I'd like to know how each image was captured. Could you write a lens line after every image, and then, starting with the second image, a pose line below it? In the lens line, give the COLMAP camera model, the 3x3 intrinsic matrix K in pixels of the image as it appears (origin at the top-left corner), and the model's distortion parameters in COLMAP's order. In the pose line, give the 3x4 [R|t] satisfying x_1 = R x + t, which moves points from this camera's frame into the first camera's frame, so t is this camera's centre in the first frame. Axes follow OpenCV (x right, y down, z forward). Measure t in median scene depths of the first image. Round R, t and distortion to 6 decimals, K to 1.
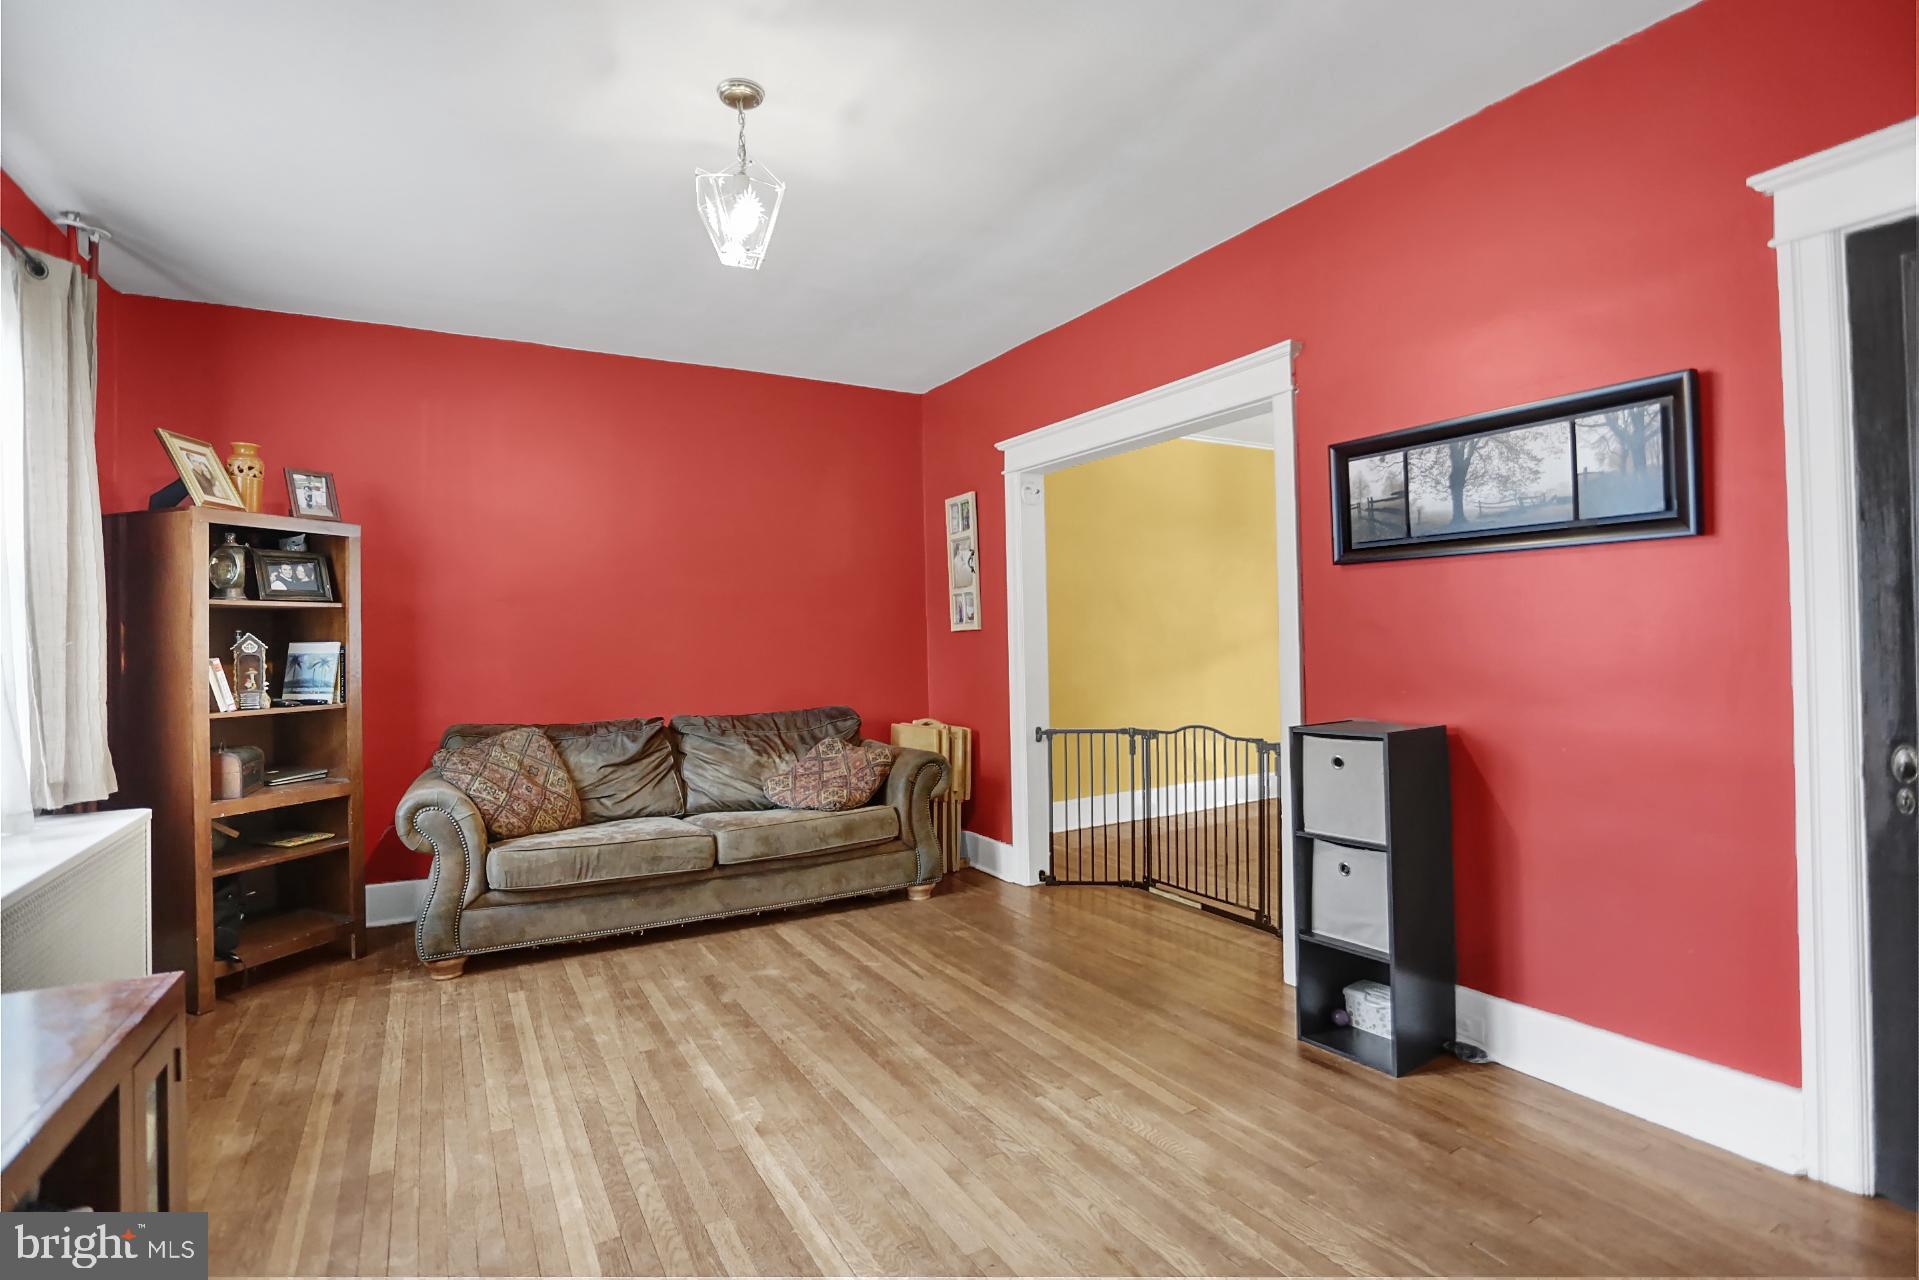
lens RADIAL K [[962.1, 0, 958.1], [0, 962.1, 638.4], [0, 0, 1]] dist [0.000161, 0.003653]
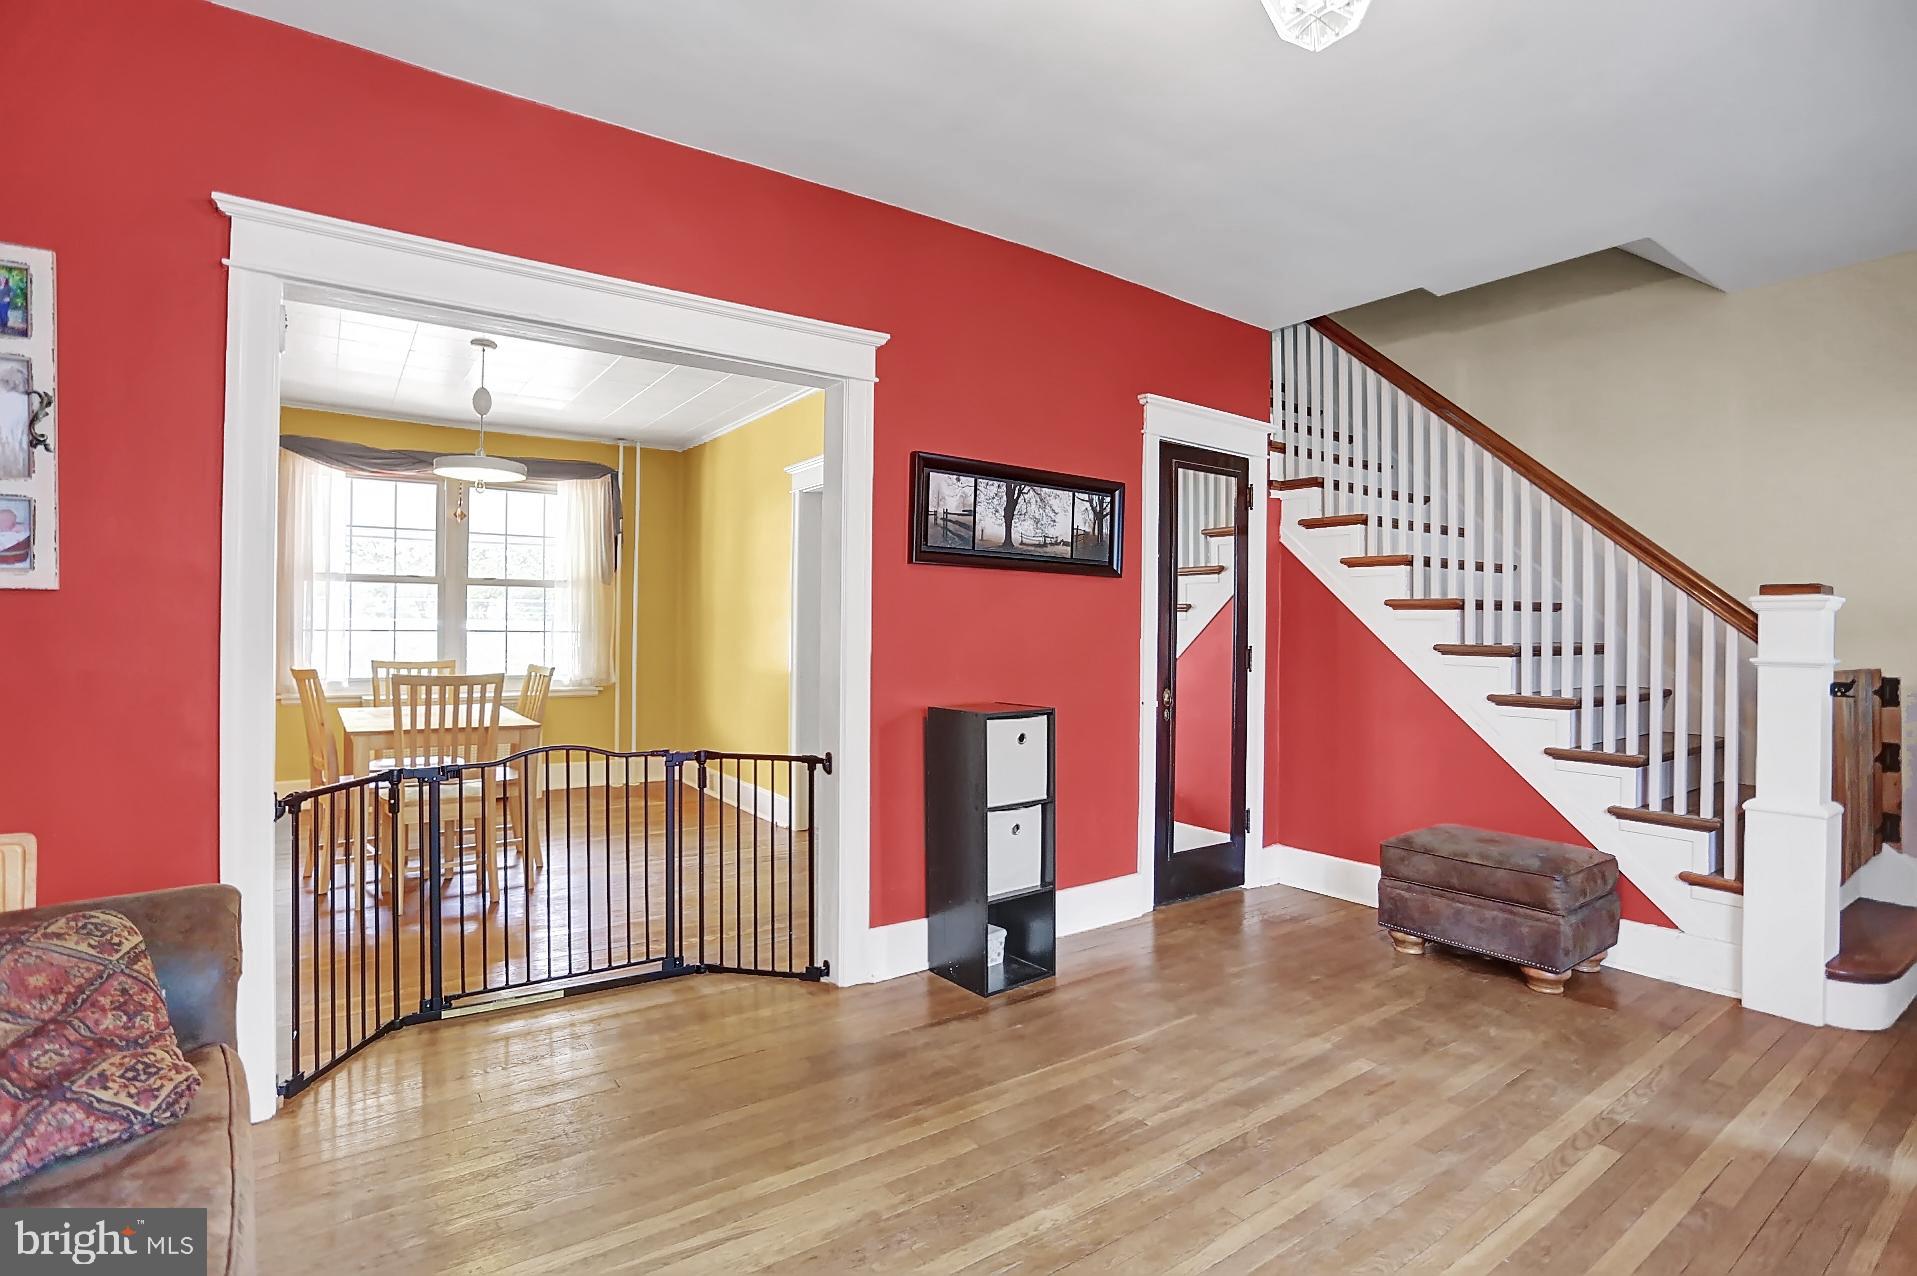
lens RADIAL K [[924.8, 0, 956.3], [0, 924.8, 640.9], [0, 0, 1]] dist [-0.030700, 0.000420]
pose [[-0.076049, 0.017837, 0.996945, -0.682257], [-0.008554, 0.999792, -0.018541, 0.030697], [-0.997067, -0.009938, -0.075880, 1.106330]]
